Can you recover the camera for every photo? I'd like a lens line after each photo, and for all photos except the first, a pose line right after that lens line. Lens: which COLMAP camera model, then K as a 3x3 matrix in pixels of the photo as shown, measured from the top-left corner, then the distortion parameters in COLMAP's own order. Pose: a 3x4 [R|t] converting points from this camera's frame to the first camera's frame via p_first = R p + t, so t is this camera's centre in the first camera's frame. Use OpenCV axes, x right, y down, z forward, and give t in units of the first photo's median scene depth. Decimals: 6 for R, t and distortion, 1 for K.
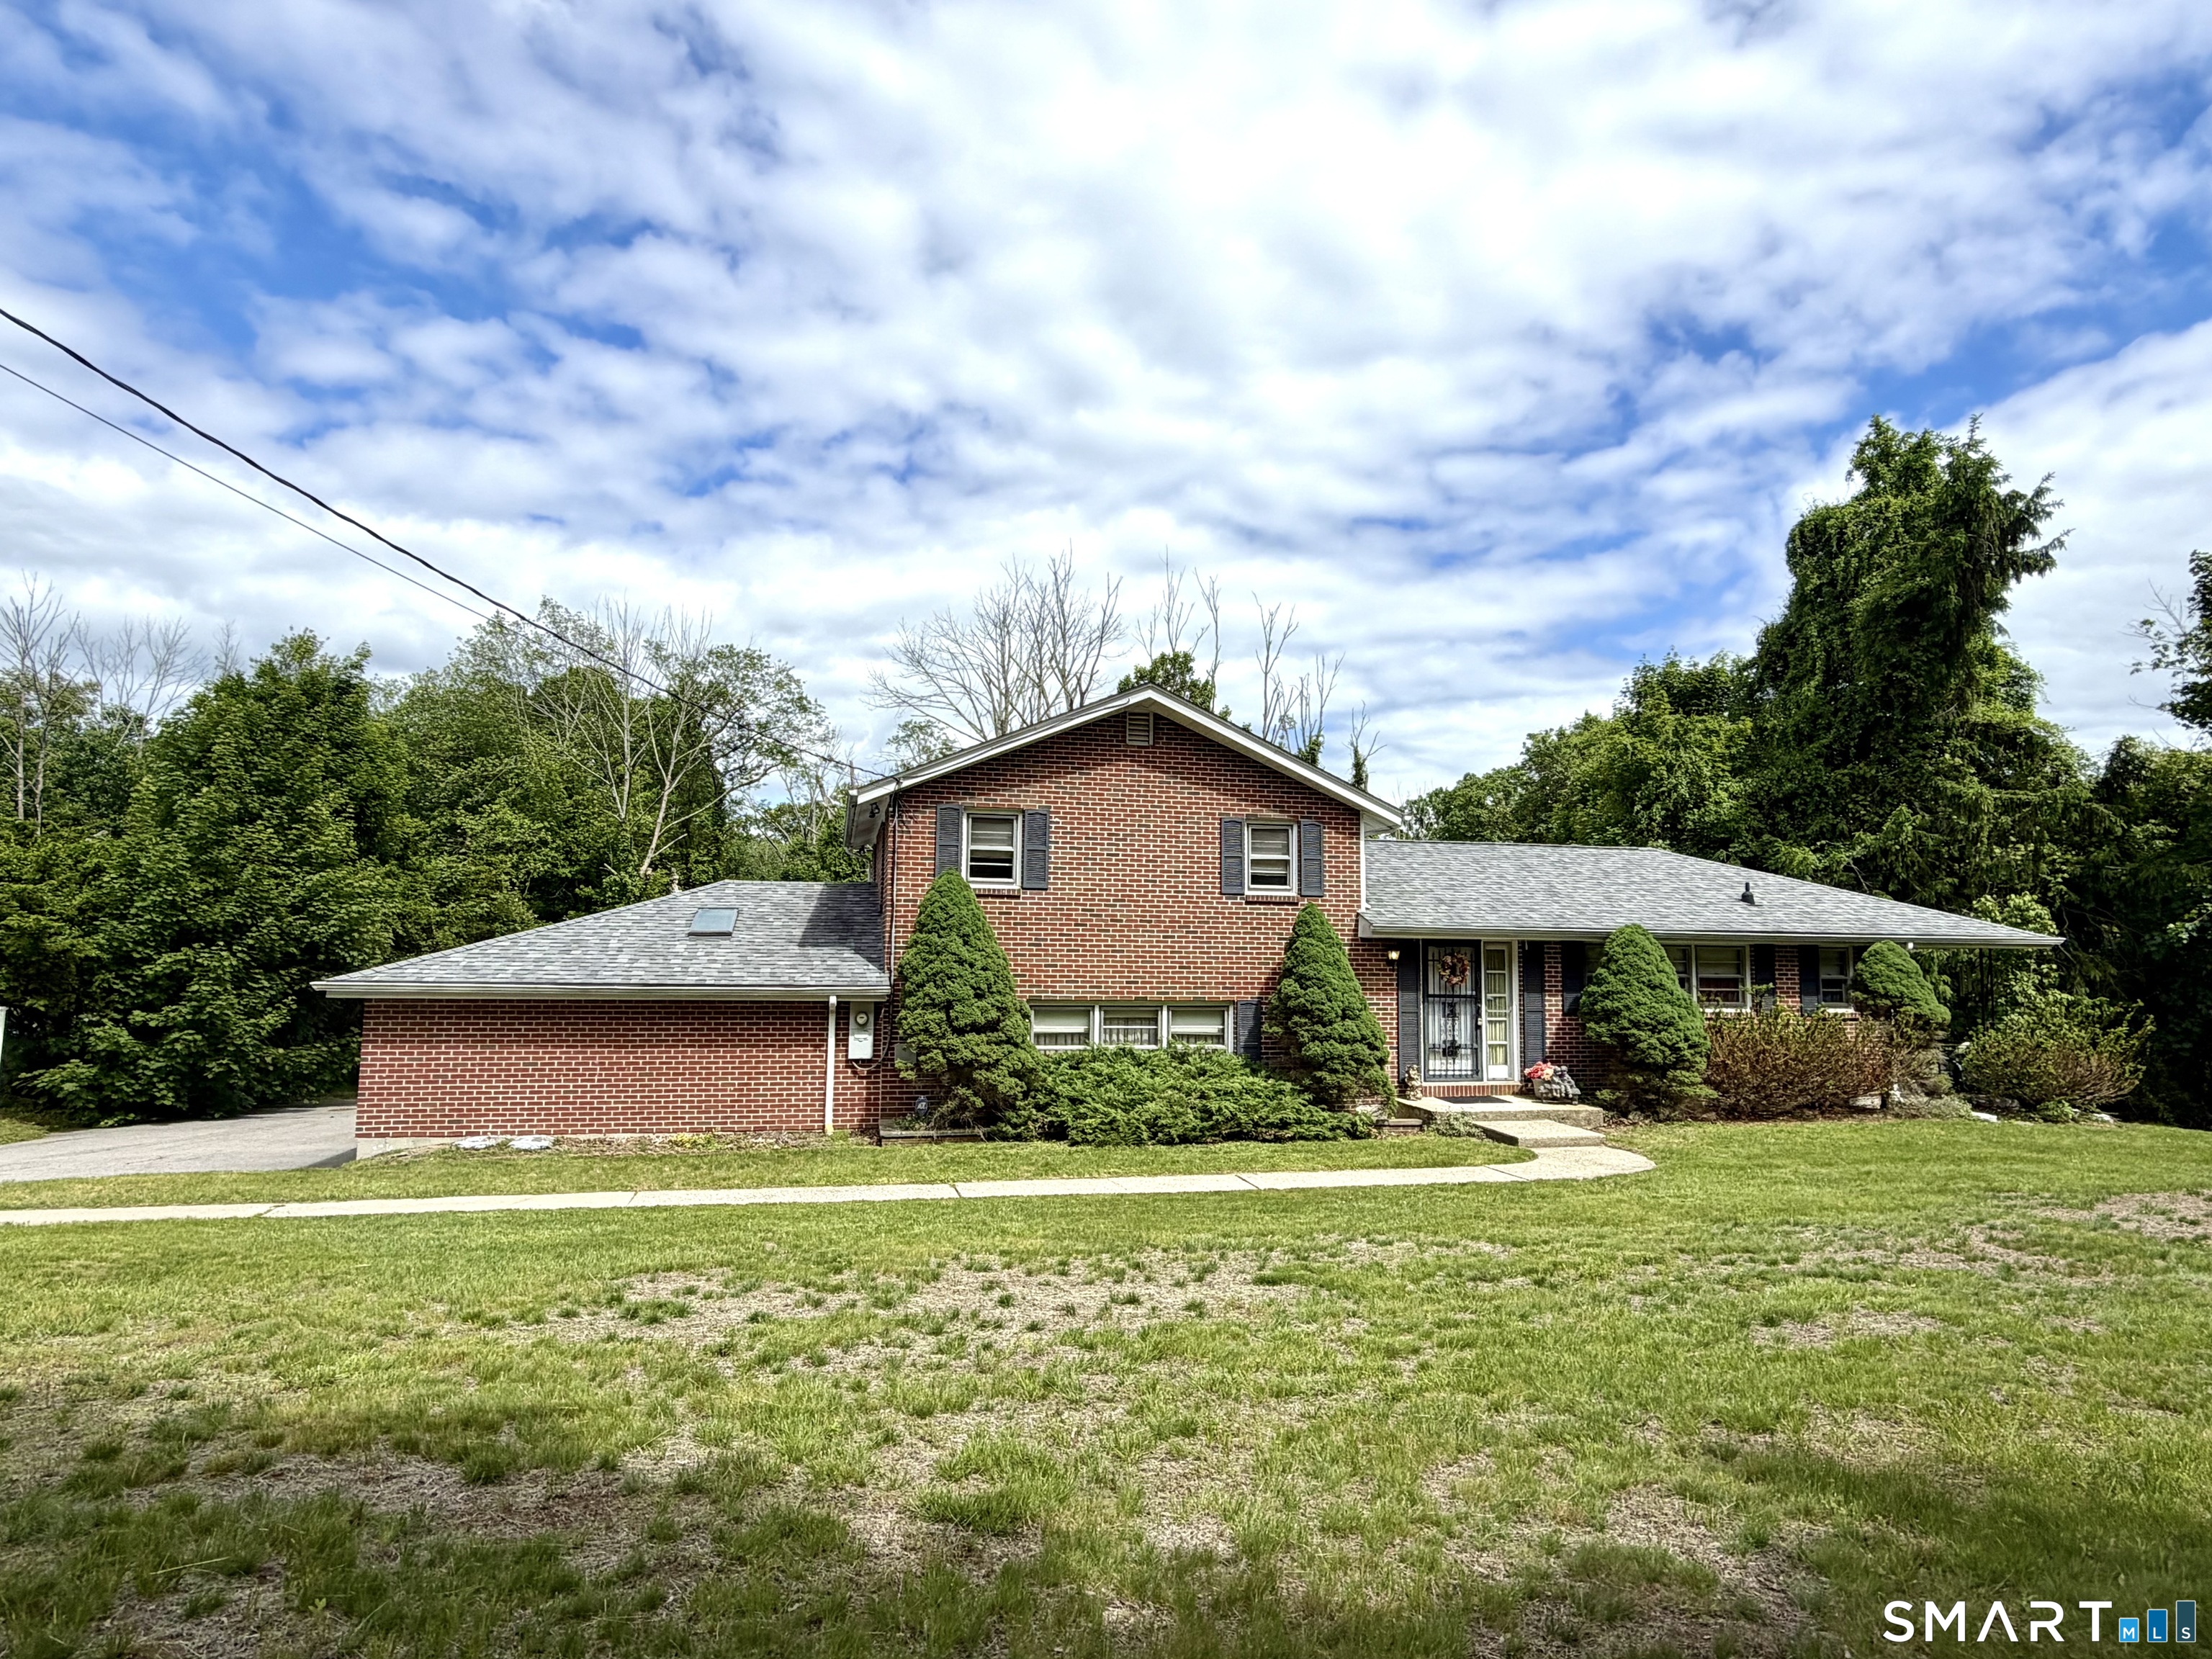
lens RADIAL K [[1239.0, 0, 1106.0], [0, 1239.0, 829.5], [0, 0, 1]] dist [0.001185, 0.000650]
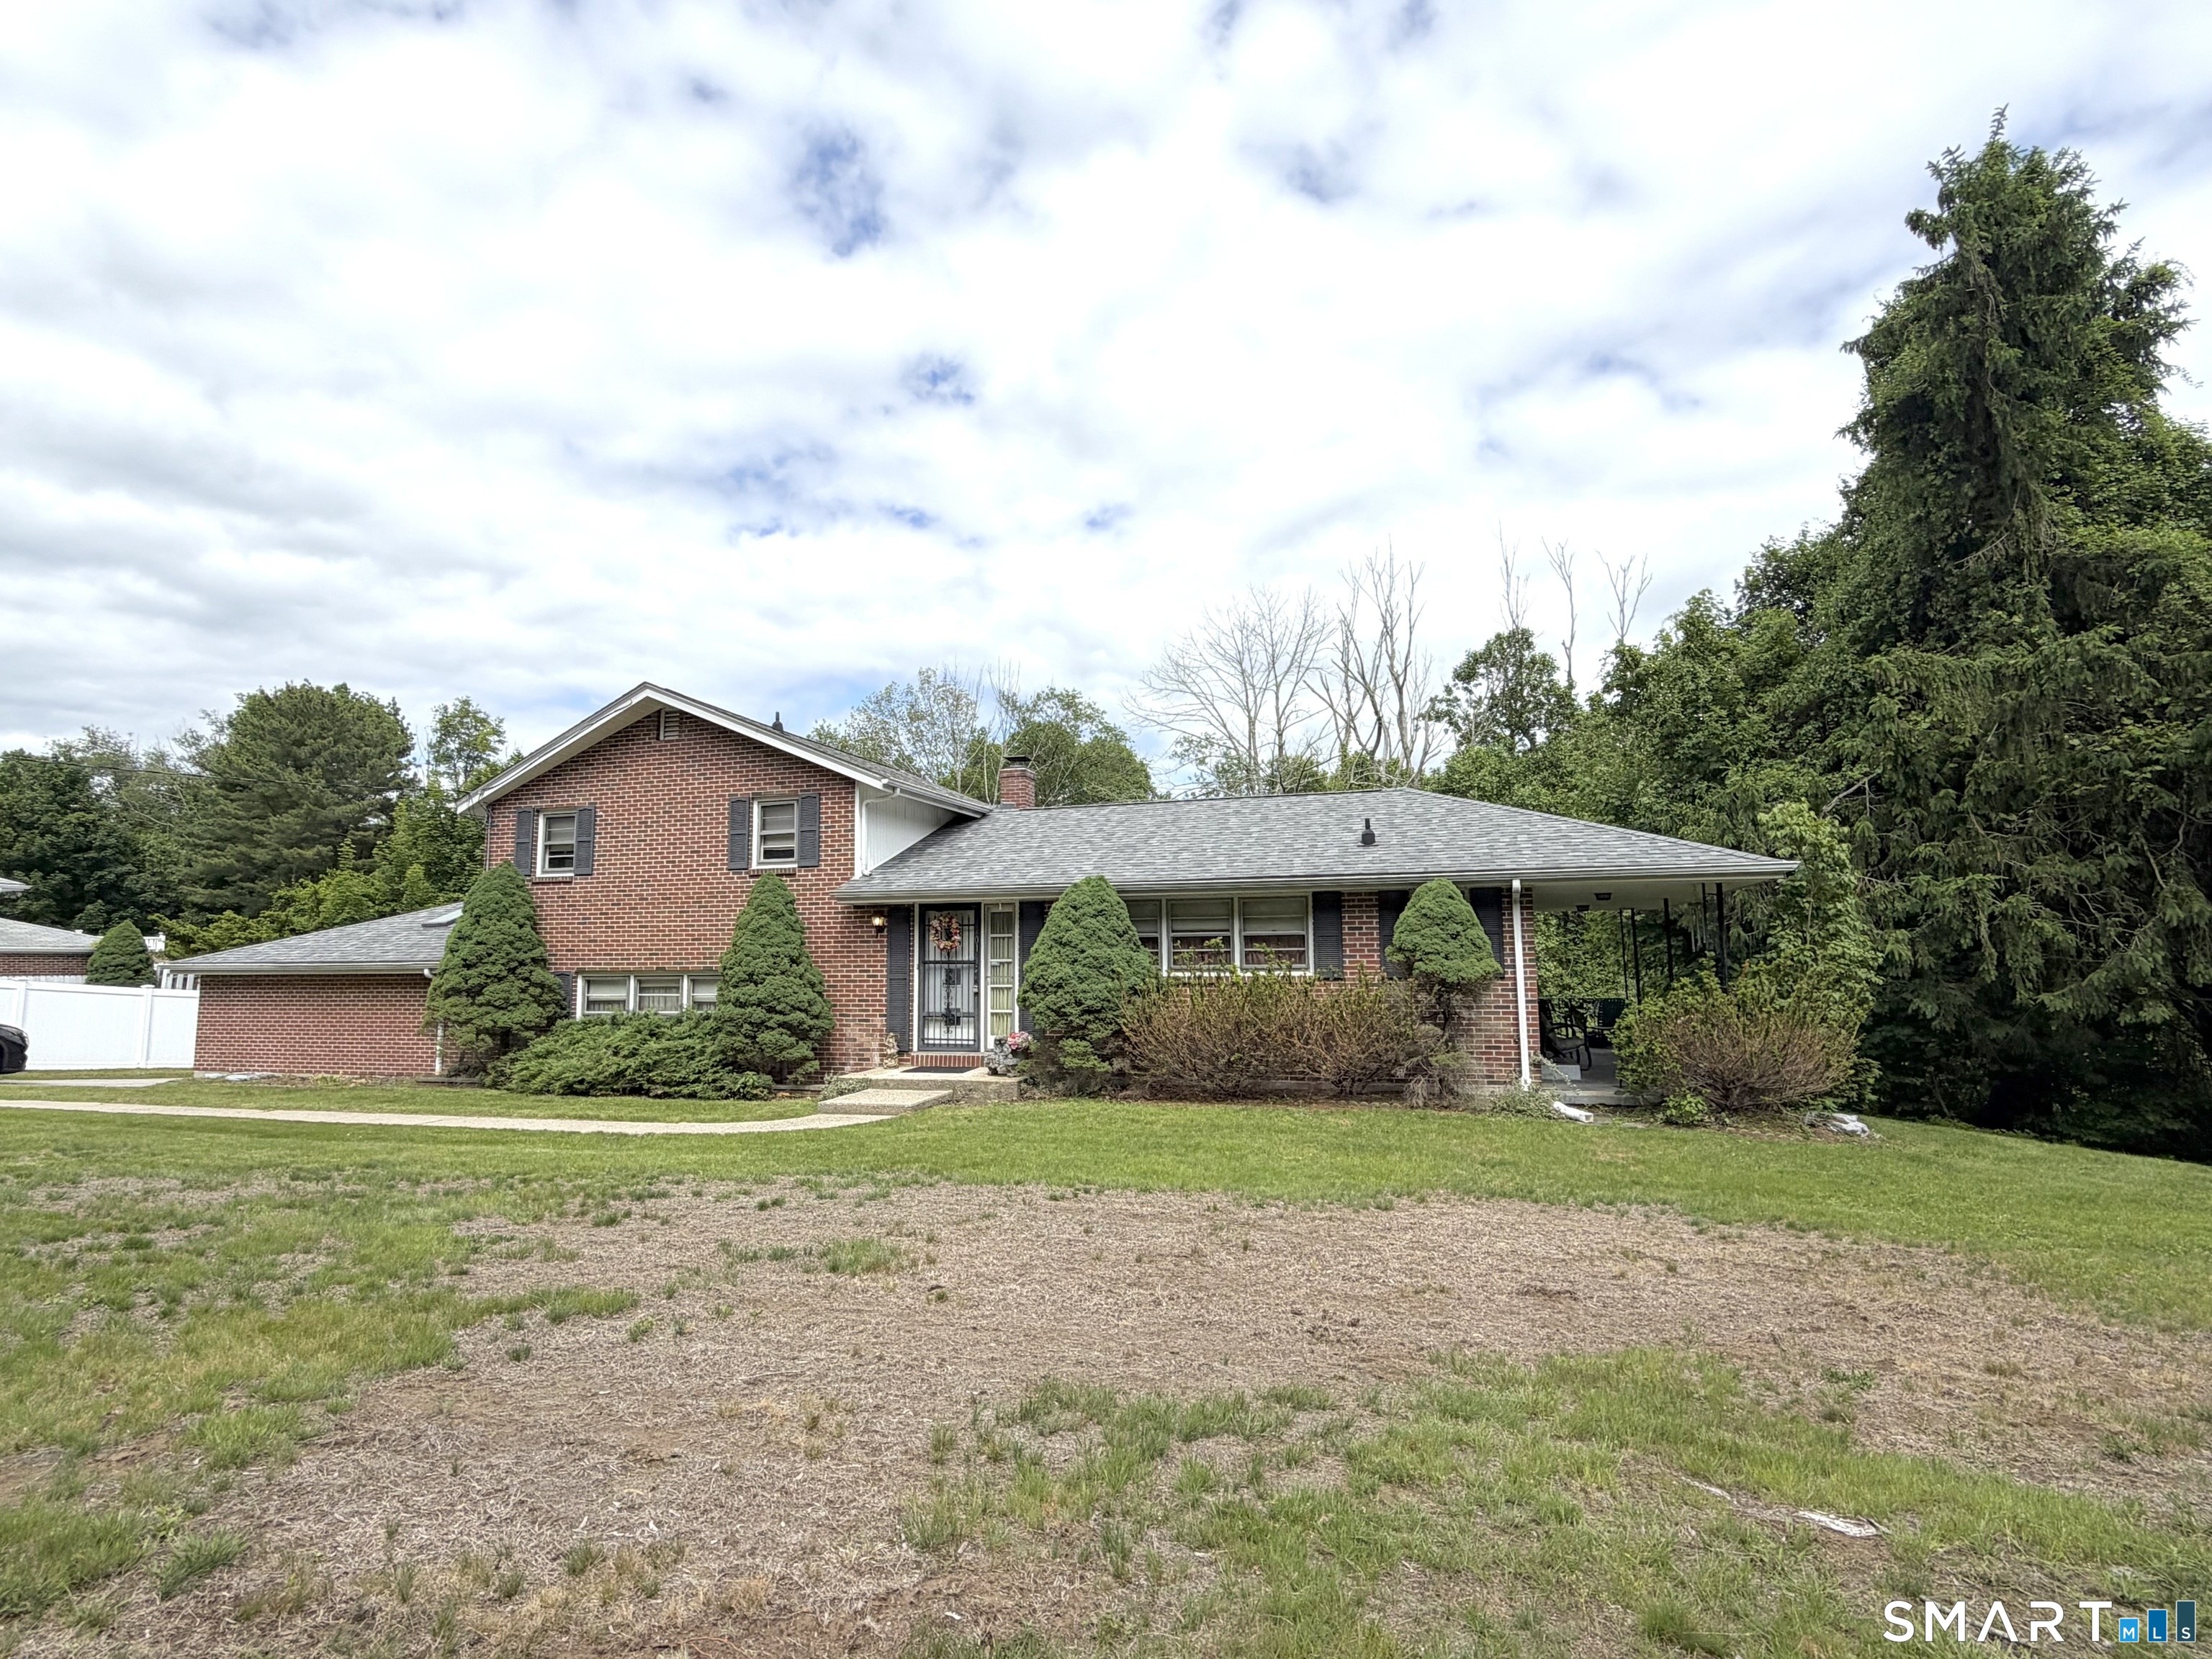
lens RADIAL K [[1150.1, 0, 1106.0], [0, 1150.1, 829.5], [0, 0, 1]] dist [-0.000746, 0.000090]
pose [[0.872038, -0.076959, -0.483350, 0.846420], [0.070721, 0.997010, -0.031153, 0.070507], [0.484302, -0.007017, 0.874873, 0.286812]]
